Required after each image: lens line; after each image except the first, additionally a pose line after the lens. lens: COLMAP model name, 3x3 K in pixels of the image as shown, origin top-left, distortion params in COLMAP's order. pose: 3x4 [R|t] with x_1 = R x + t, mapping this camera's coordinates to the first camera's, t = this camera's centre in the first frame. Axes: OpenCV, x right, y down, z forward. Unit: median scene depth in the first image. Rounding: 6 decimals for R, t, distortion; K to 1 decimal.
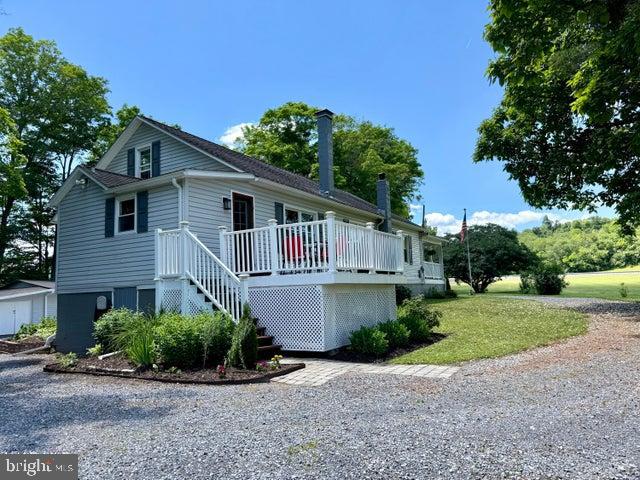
lens RADIAL K [[449.2, 0, 320.6], [0, 449.2, 239.8], [0, 0, 1]] dist [0.043198, -0.045312]
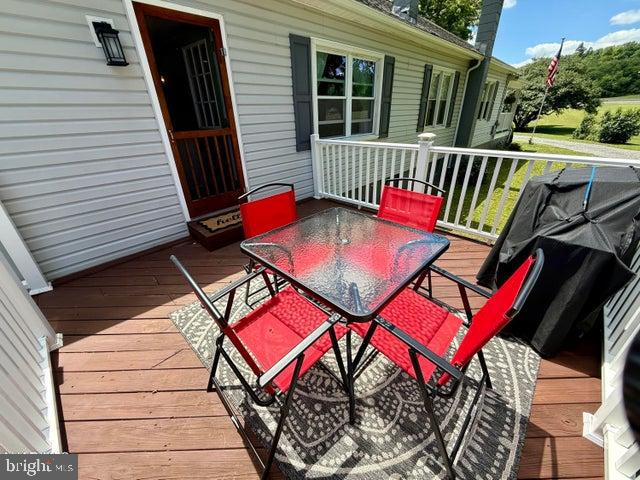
lens RADIAL K [[253.8, 0, 316.6], [0, 253.8, 241.7], [0, 0, 1]] dist [-0.004106, 0.000093]
pose [[0.974197, 0.108948, -0.197665, -0.001196], [0.020010, 0.830642, 0.556448, -0.029318], [0.224813, -0.546045, 0.807028, 0.390048]]
